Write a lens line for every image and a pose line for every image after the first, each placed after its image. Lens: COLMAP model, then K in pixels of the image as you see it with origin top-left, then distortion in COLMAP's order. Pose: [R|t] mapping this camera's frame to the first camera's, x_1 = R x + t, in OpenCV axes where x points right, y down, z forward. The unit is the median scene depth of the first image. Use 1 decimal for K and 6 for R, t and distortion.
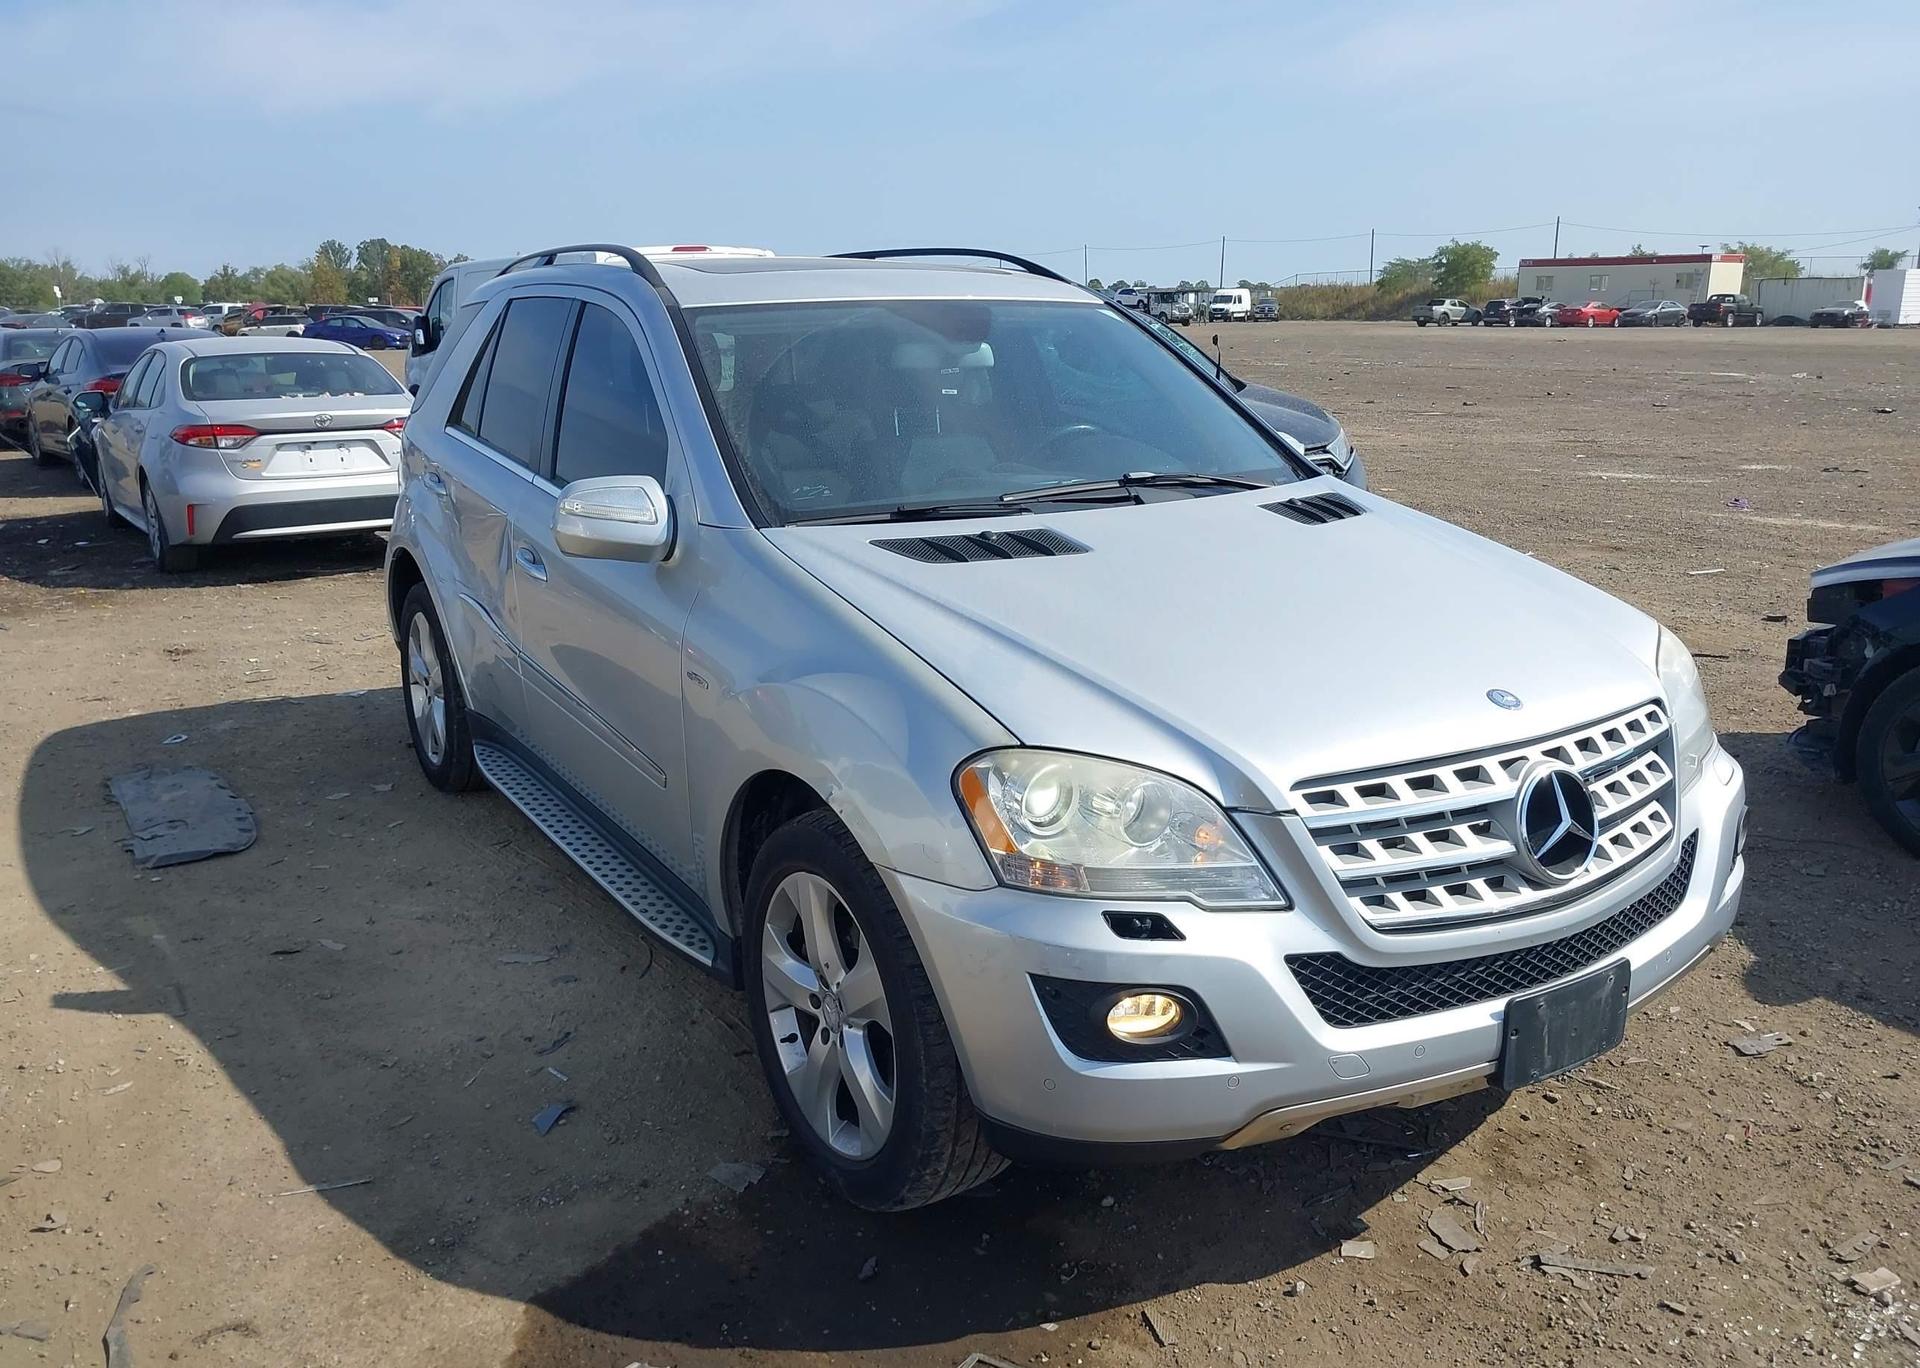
lens RADIAL K [[1485.3, 0, 960.0], [0, 1485.3, 684.0], [0, 0, 1]] dist [0.014268, -0.026621]
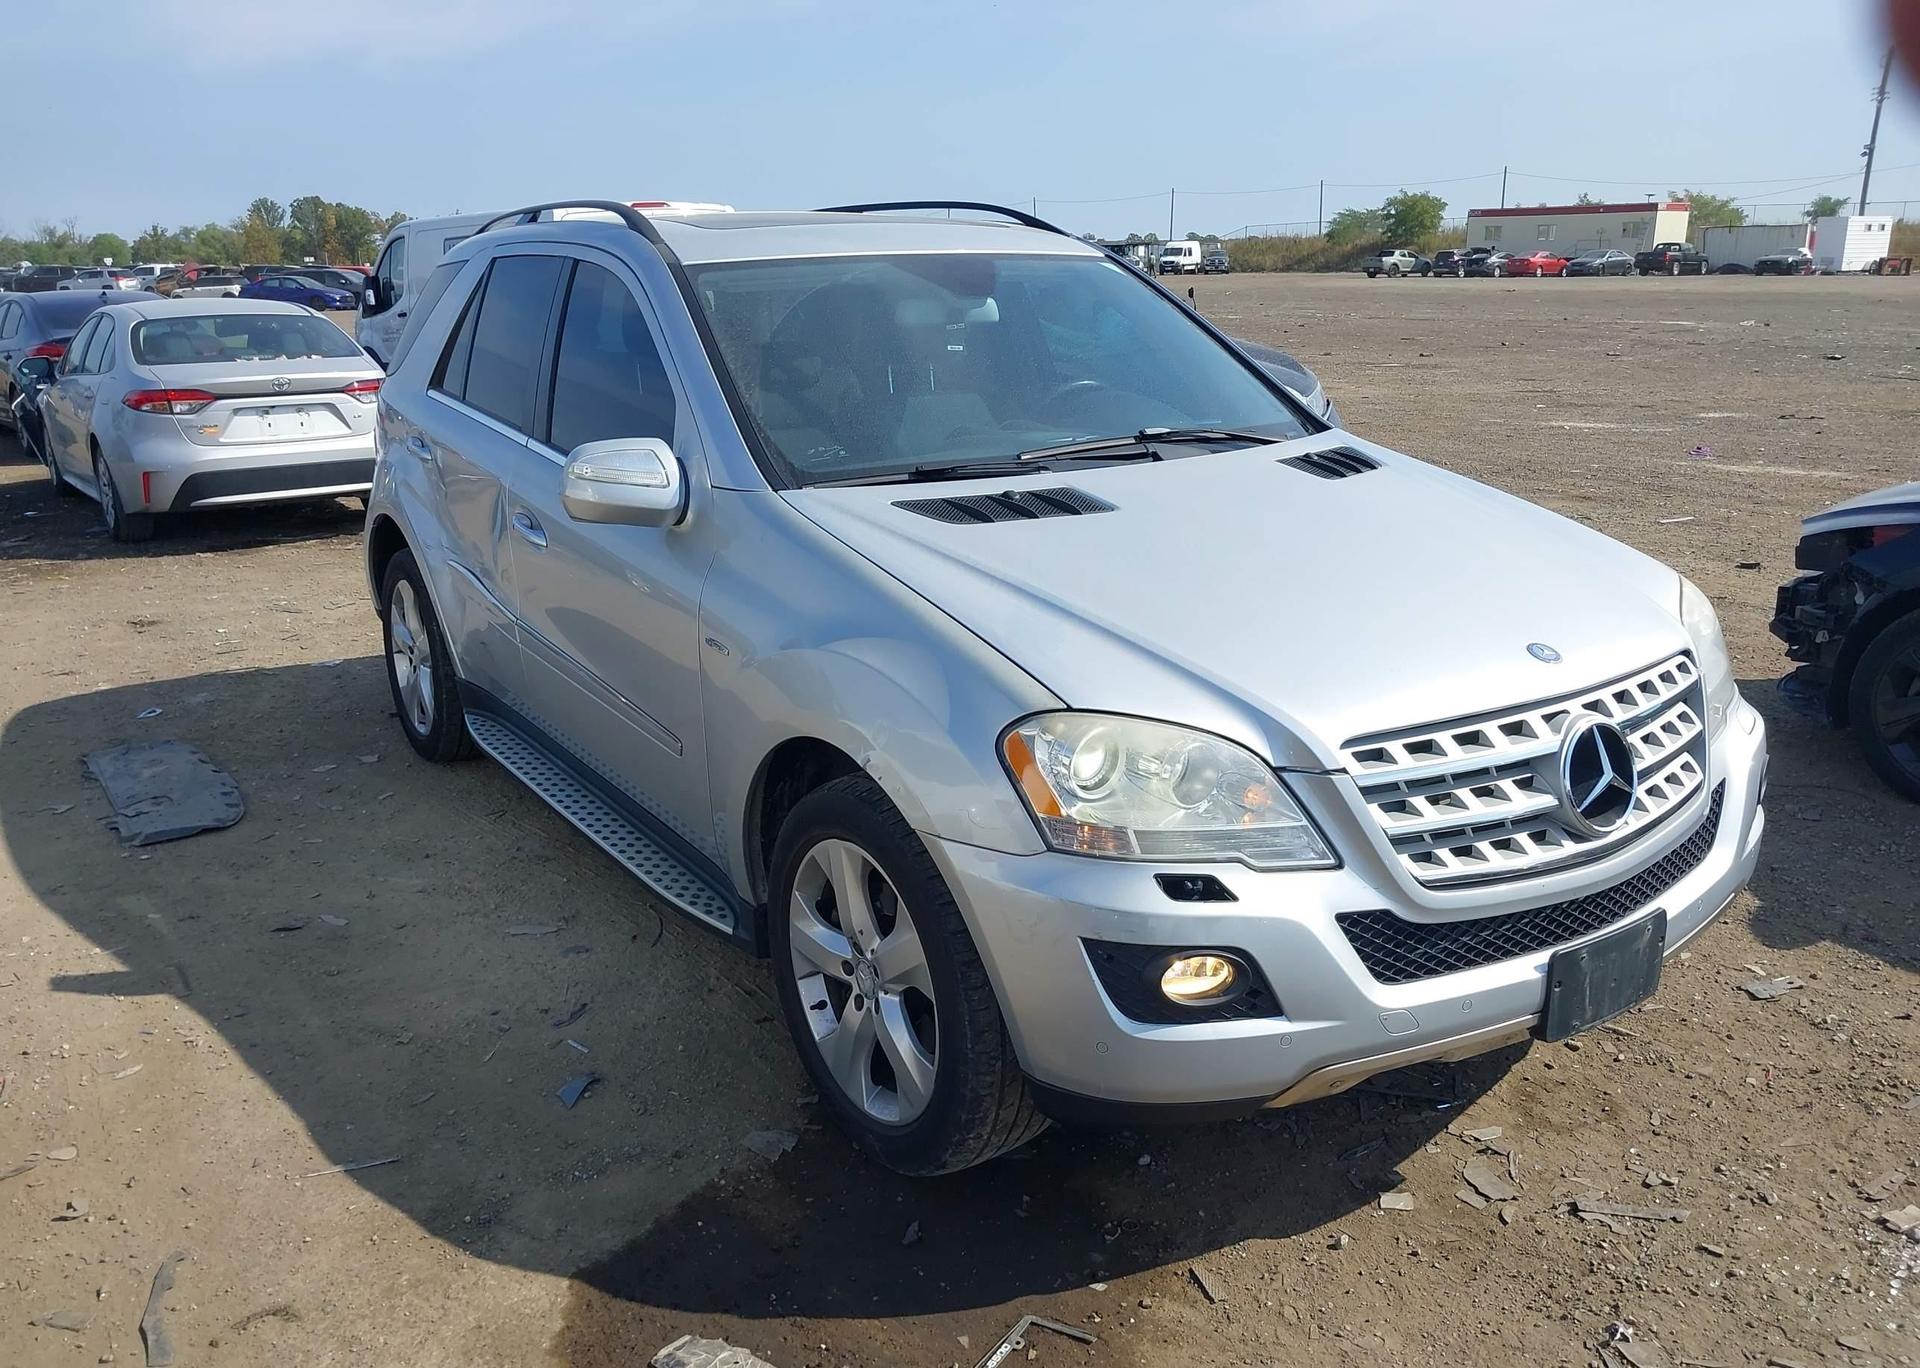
lens RADIAL K [[1485.3, 0, 960.0], [0, 1485.3, 684.0], [0, 0, 1]] dist [0.014268, -0.026621]
pose [[0.999382, -0.016995, 0.030764, -0.047437], [0.016108, 0.999454, 0.028849, -0.003497], [-0.031237, -0.028336, 0.999110, 0.010989]]
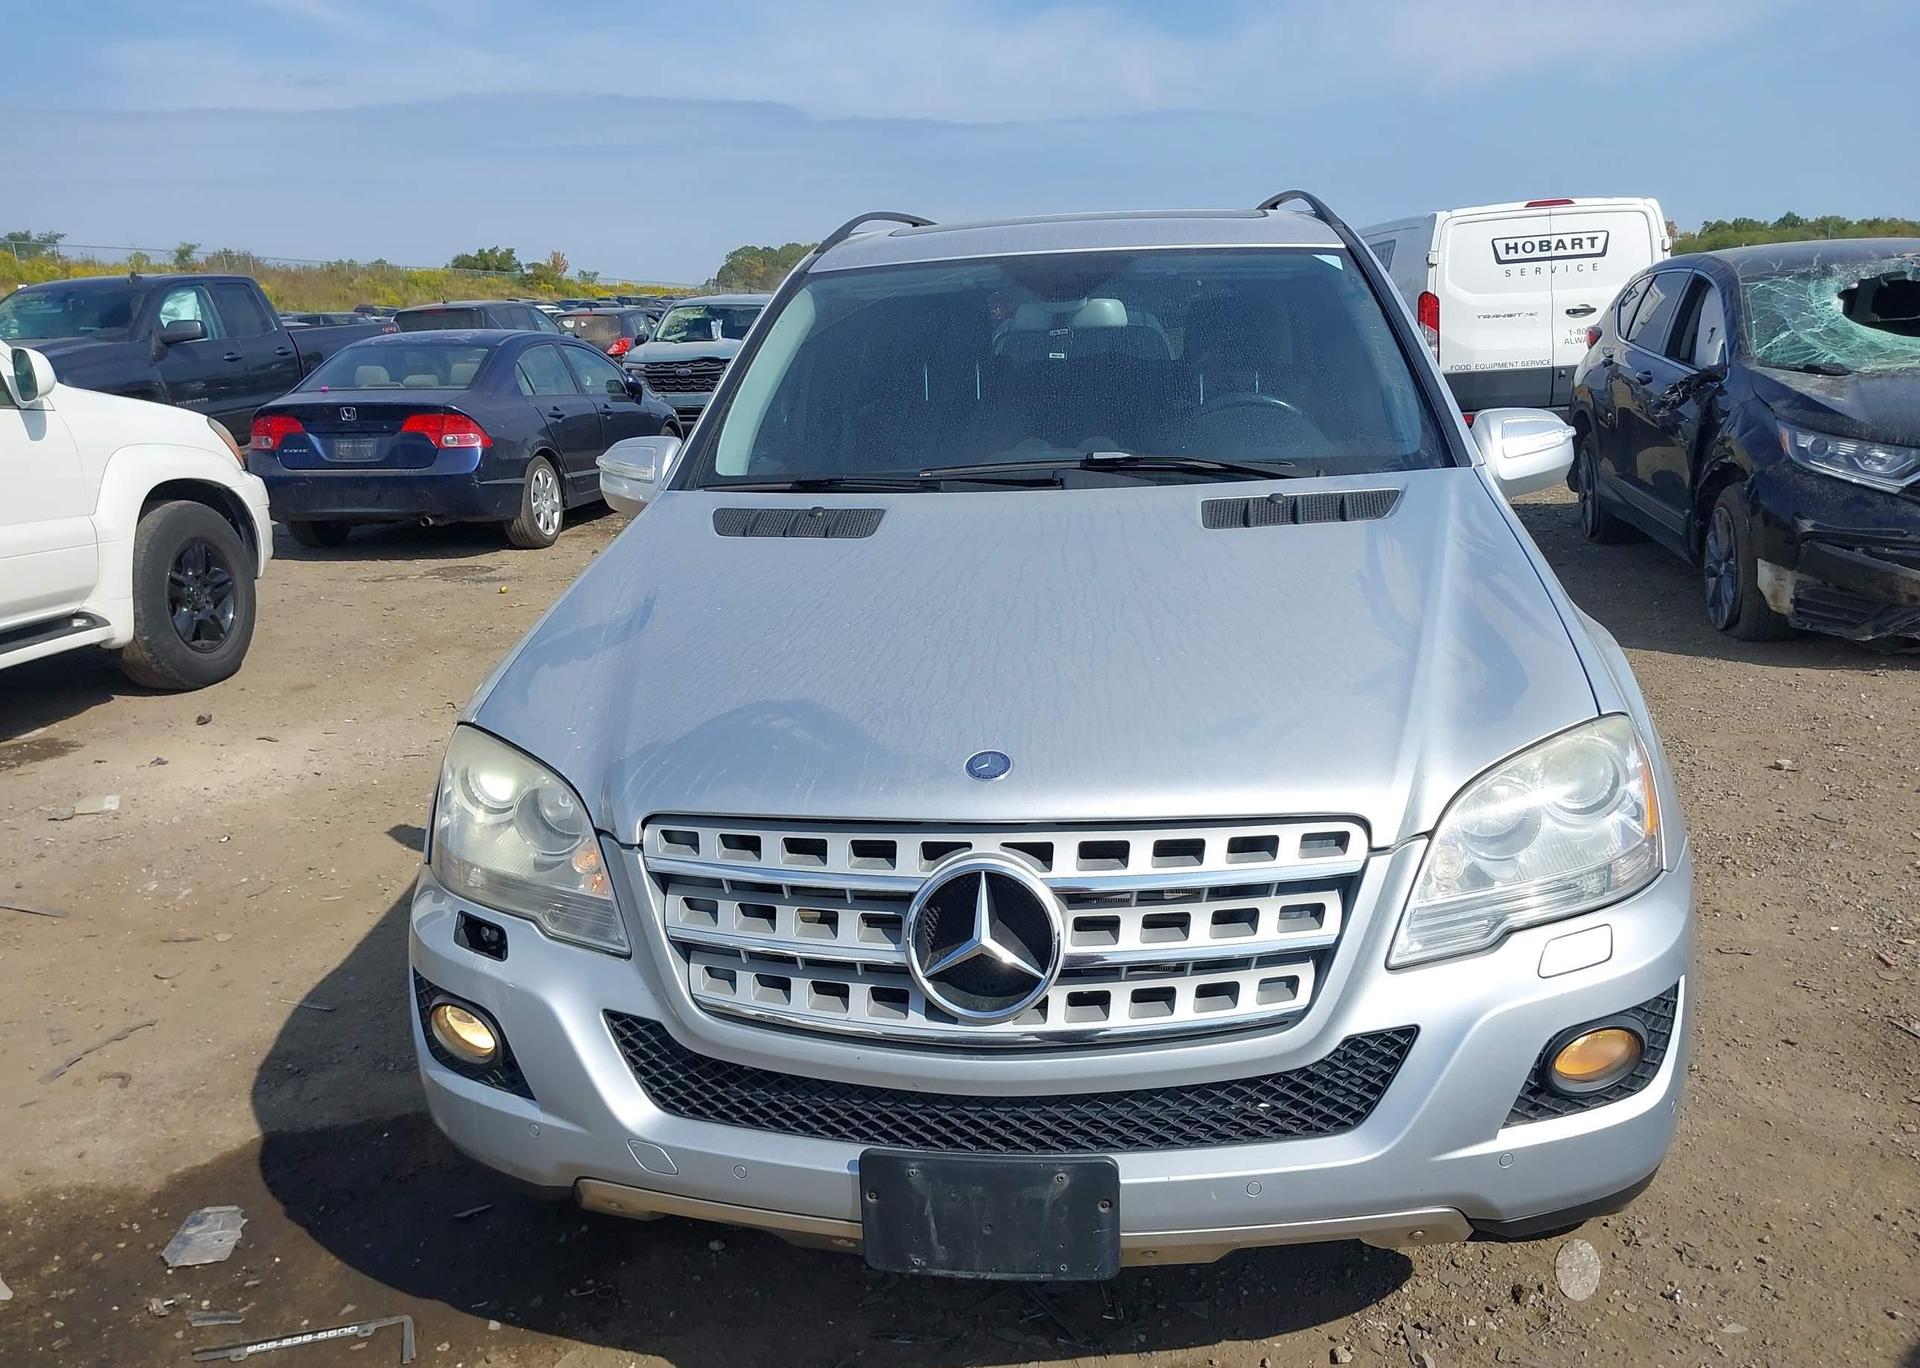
lens RADIAL K [[1488.6, 0, 960.0], [0, 1488.6, 684.0], [0, 0, 1]] dist [0.009435, -0.016658]
pose [[0.753052, 0.118220, -0.647253, 0.700598], [-0.107420, 0.992617, 0.056322, -0.058764], [0.649133, 0.027115, 0.760192, 0.356357]]
